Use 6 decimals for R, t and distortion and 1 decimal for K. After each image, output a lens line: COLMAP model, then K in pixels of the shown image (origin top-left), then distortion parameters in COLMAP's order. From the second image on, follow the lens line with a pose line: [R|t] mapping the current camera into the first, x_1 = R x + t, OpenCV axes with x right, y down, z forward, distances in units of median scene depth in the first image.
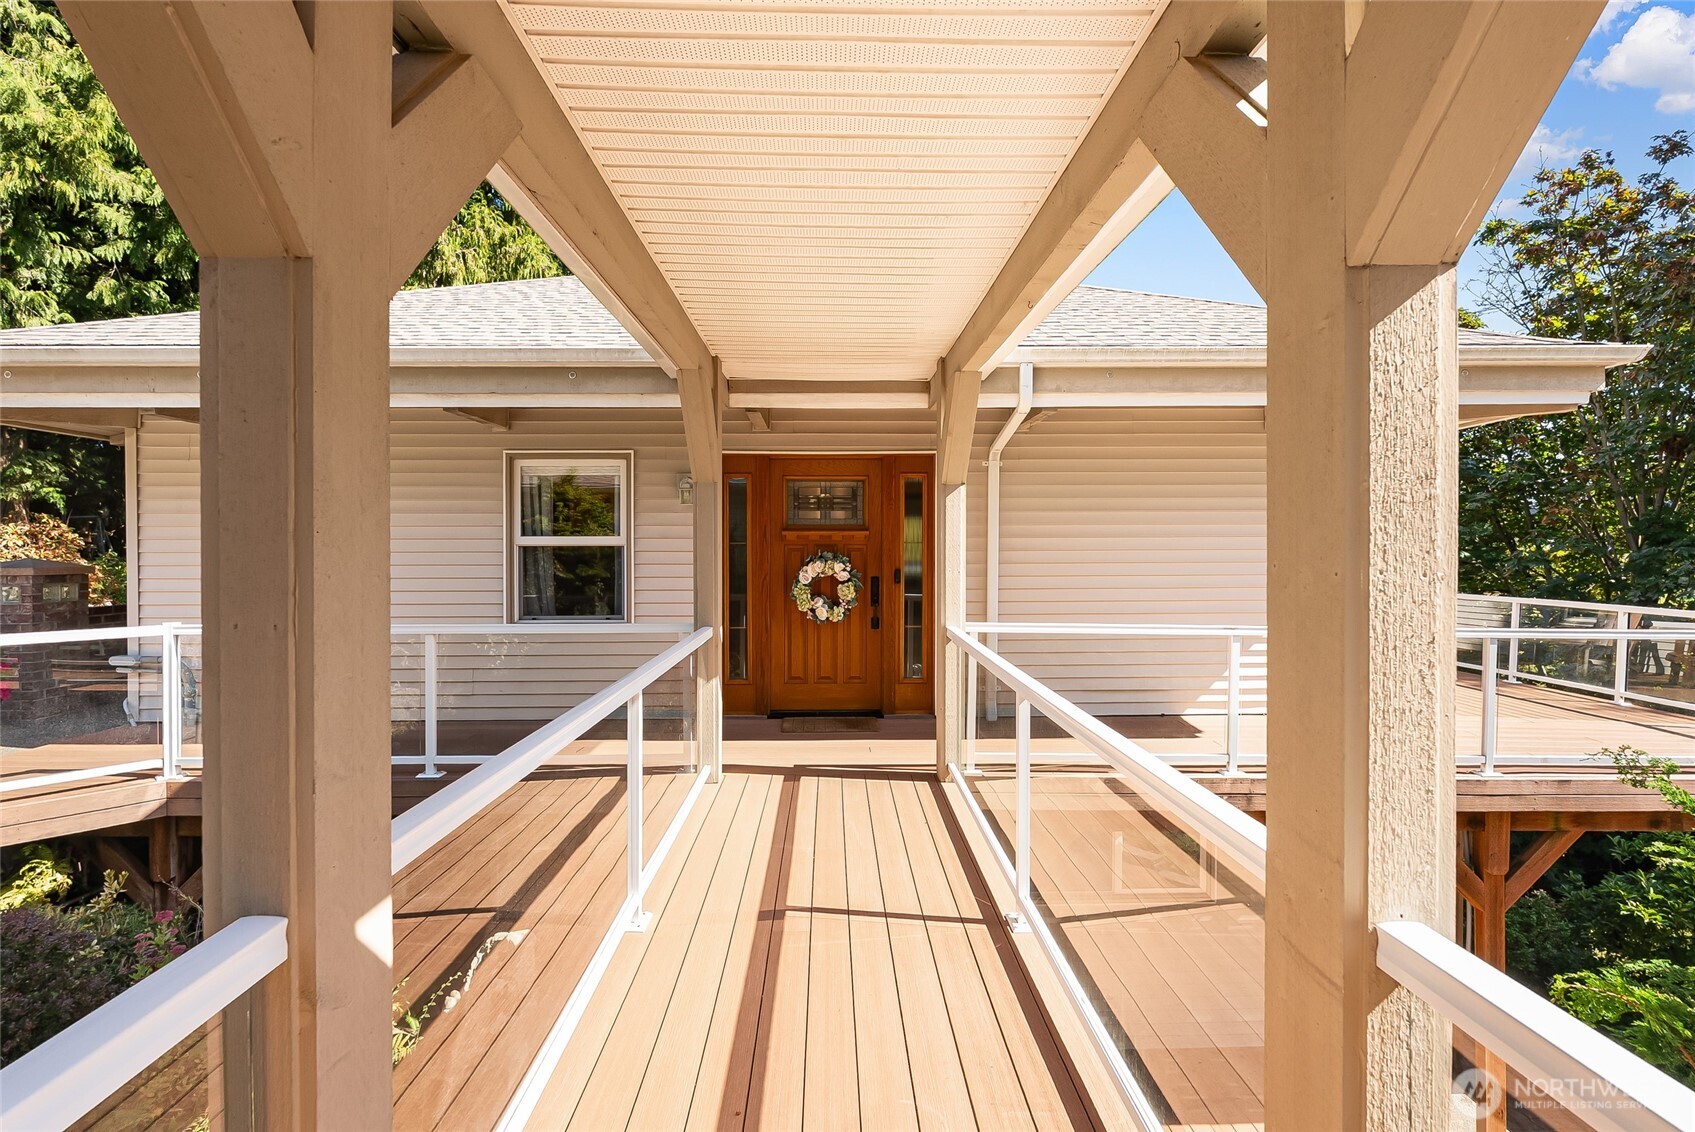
lens RADIAL K [[778.6, 0, 848.9], [0, 778.6, 556.3], [0, 0, 1]] dist [-0.002051, -0.001784]
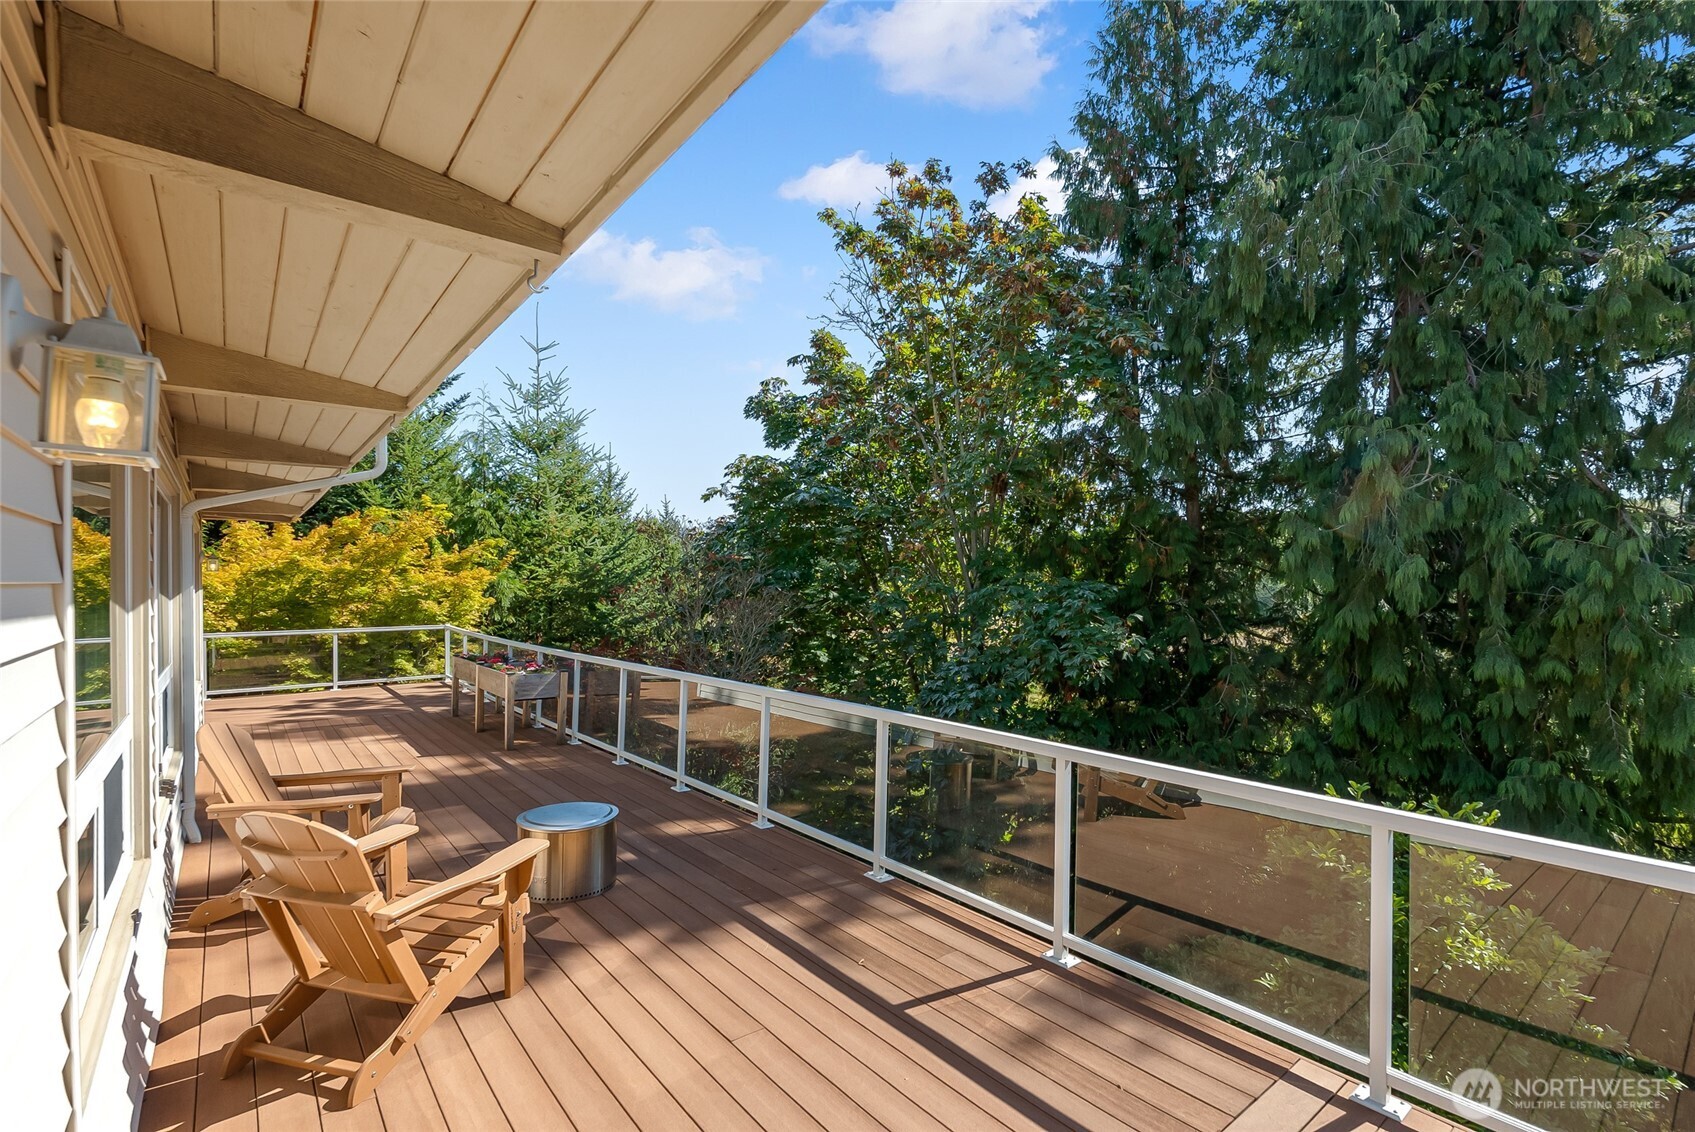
lens RADIAL K [[778.6, 0, 831.8], [0, 778.6, 576.2], [0, 0, 1]] dist [-0.002051, -0.001784]
pose [[0.794267, -0.006247, 0.607537, 0.280968], [0.016003, 0.999815, -0.010641, -0.016763], [-0.607358, 0.018174, 0.794220, 0.330581]]
